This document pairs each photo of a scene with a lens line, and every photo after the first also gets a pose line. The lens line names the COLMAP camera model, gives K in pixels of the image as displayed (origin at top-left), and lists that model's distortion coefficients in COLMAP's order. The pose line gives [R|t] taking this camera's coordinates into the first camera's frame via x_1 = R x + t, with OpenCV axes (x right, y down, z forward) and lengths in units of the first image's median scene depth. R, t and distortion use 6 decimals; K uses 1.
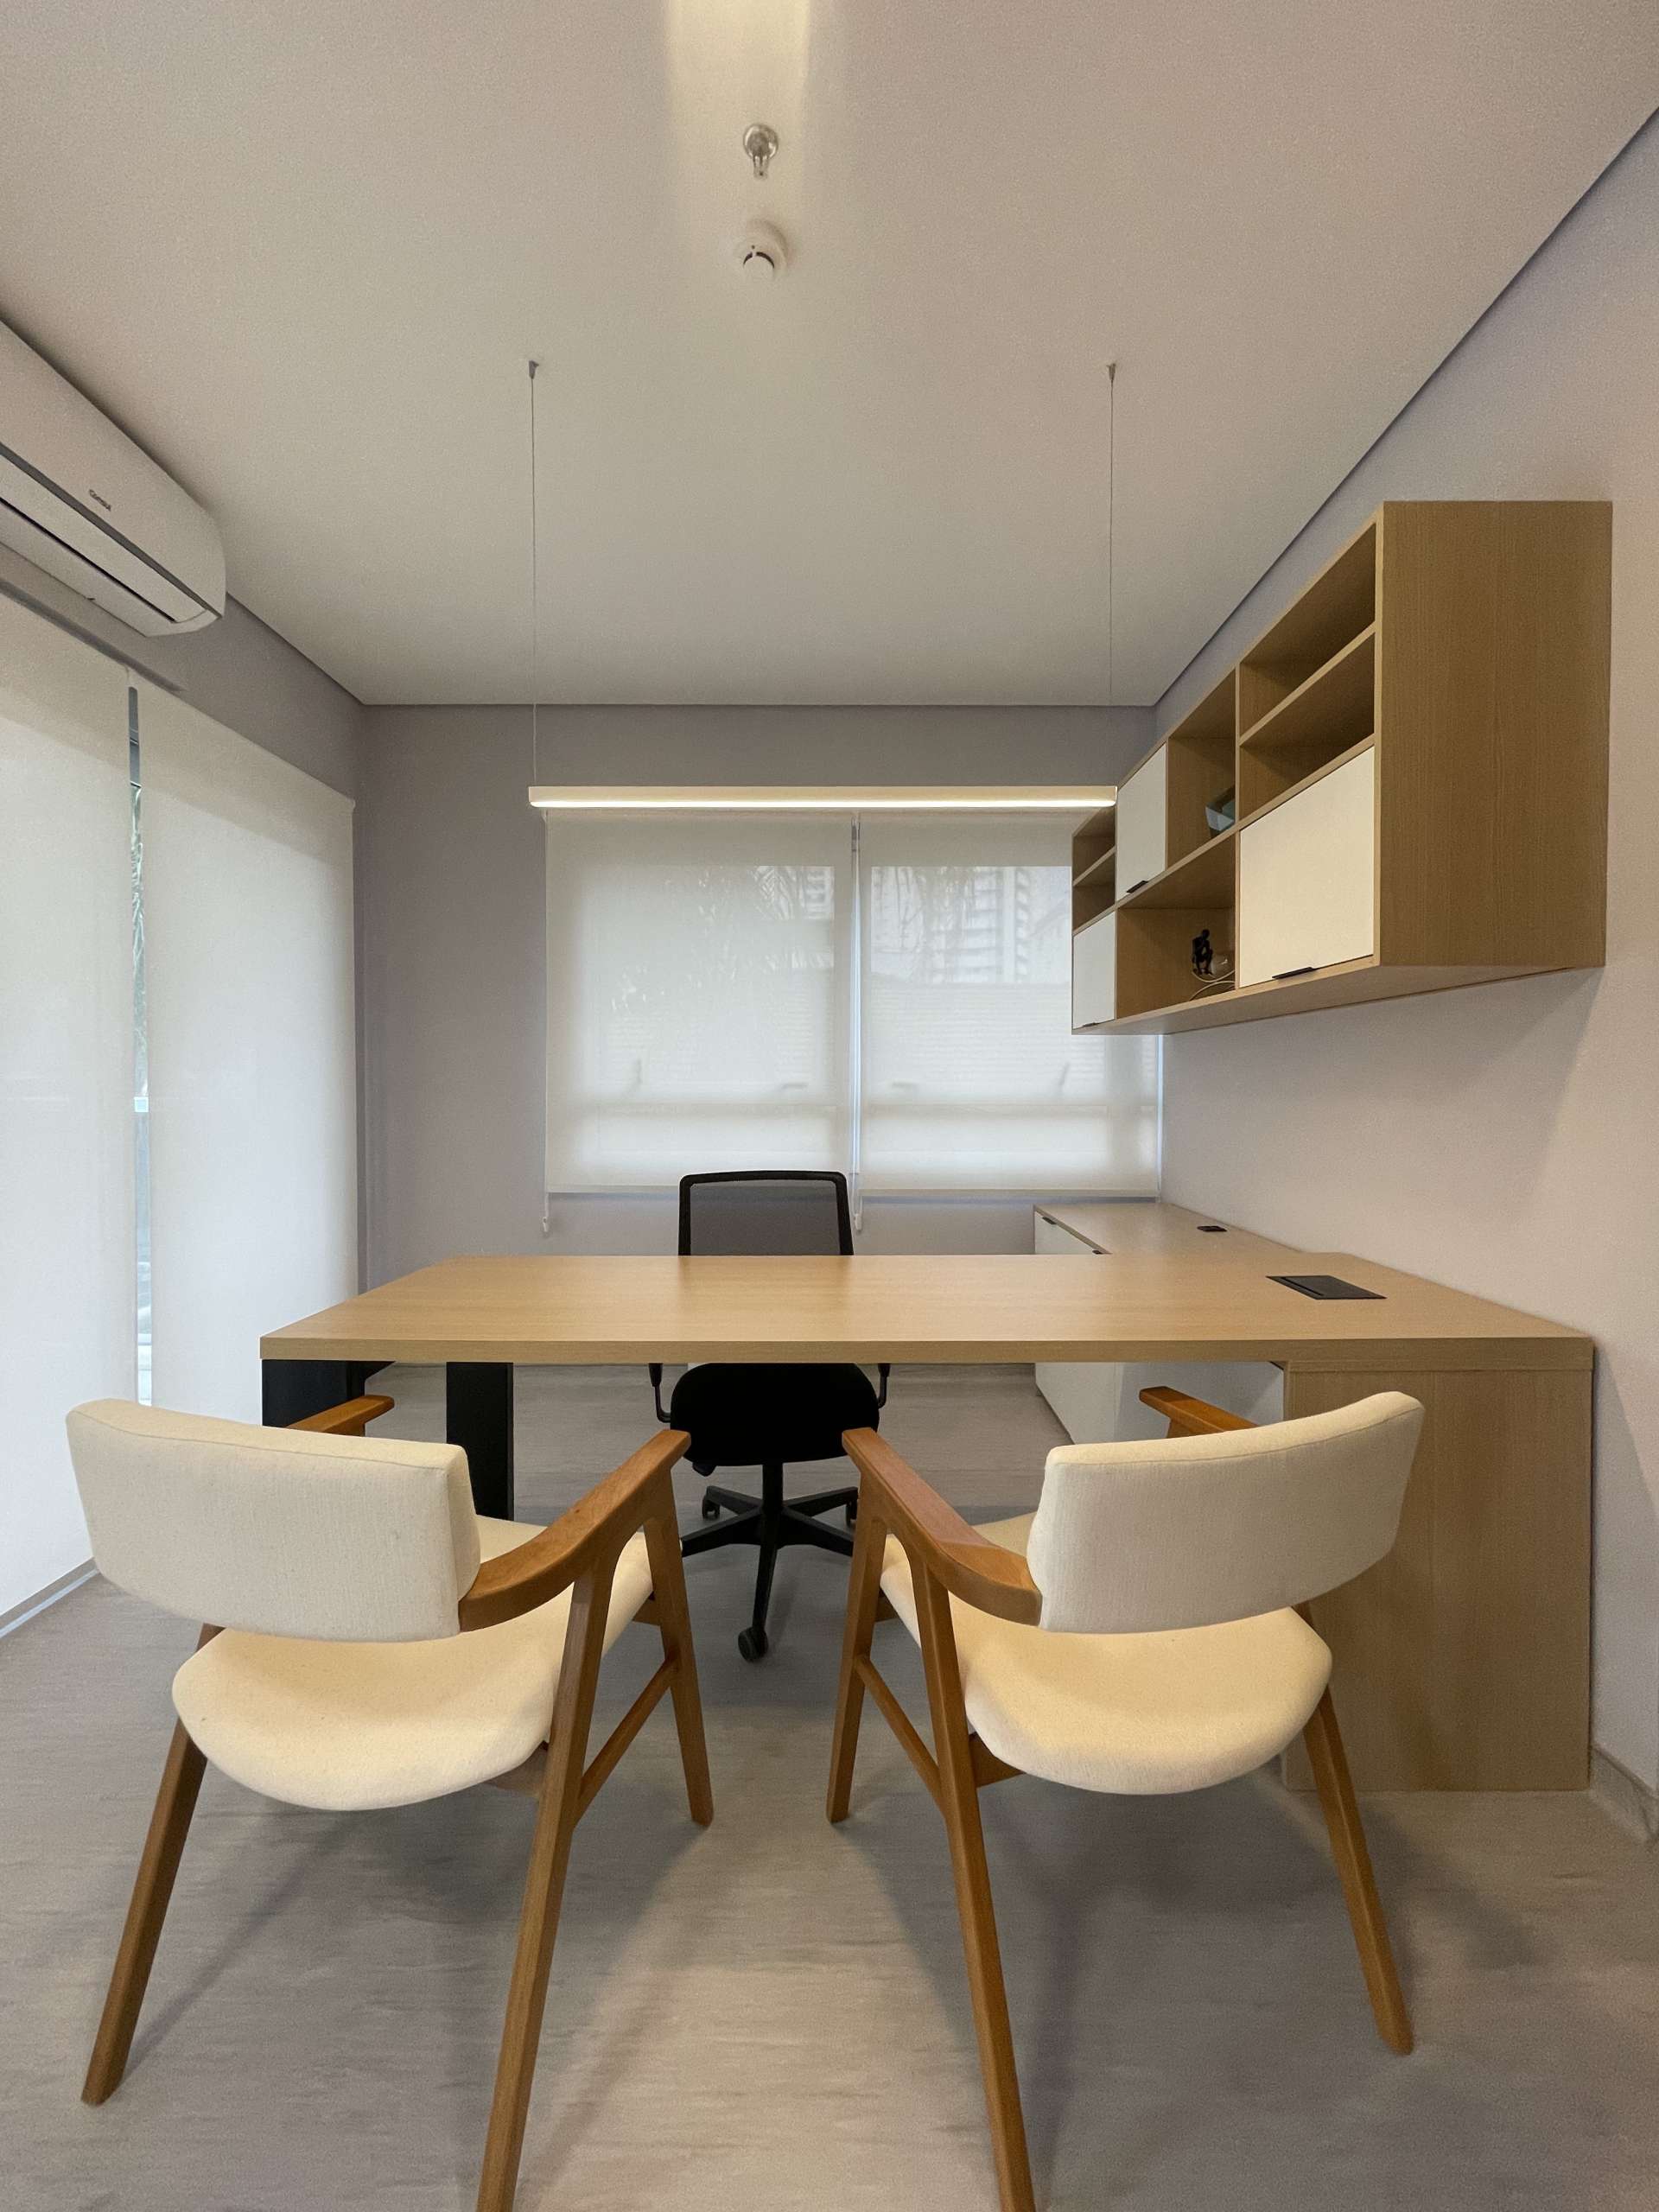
lens RADIAL K [[889.1, 0, 825.5], [0, 889.1, 1106.9], [0, 0, 1]] dist [-0.004128, 0.001553]
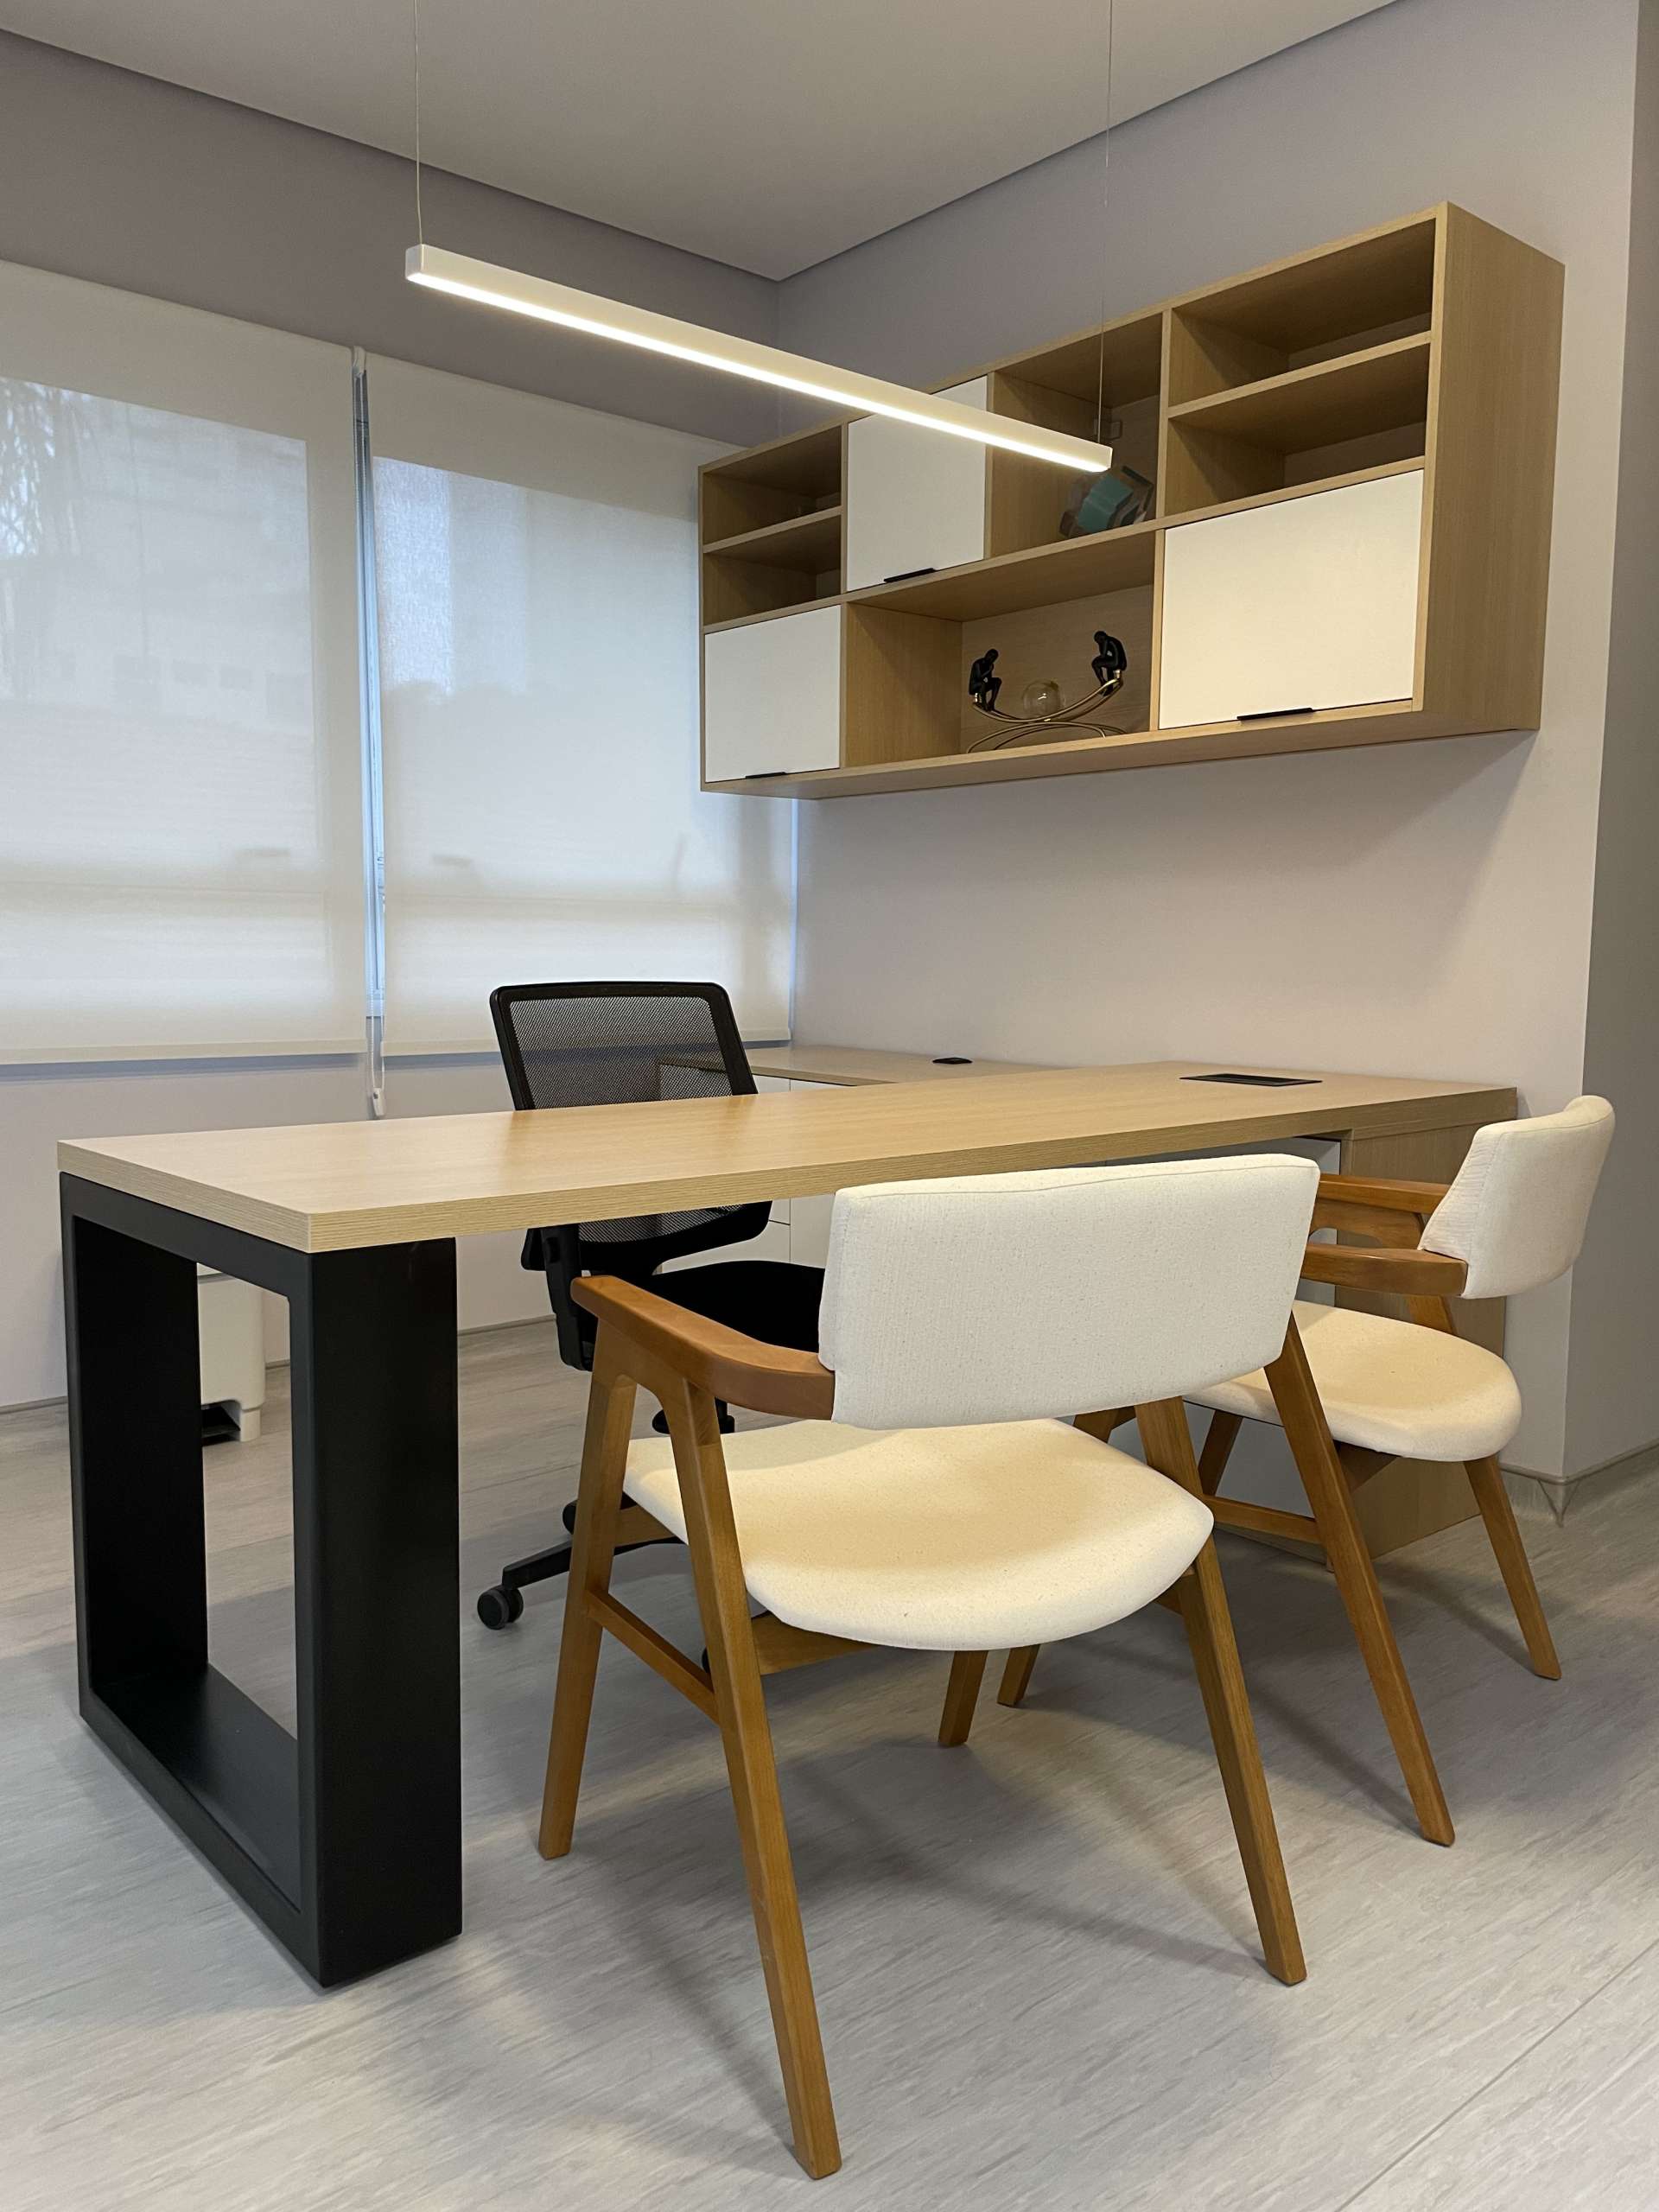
lens RADIAL K [[1665.5, 0, 782.1], [0, 1665.5, 1117.6], [0, 0, 1]] dist [0.069133, -0.062800]
pose [[0.765420, -0.066777, 0.640057, -0.746007], [0.009572, 0.995673, 0.092431, 0.069986], [-0.643460, -0.064621, 0.762747, 0.022520]]
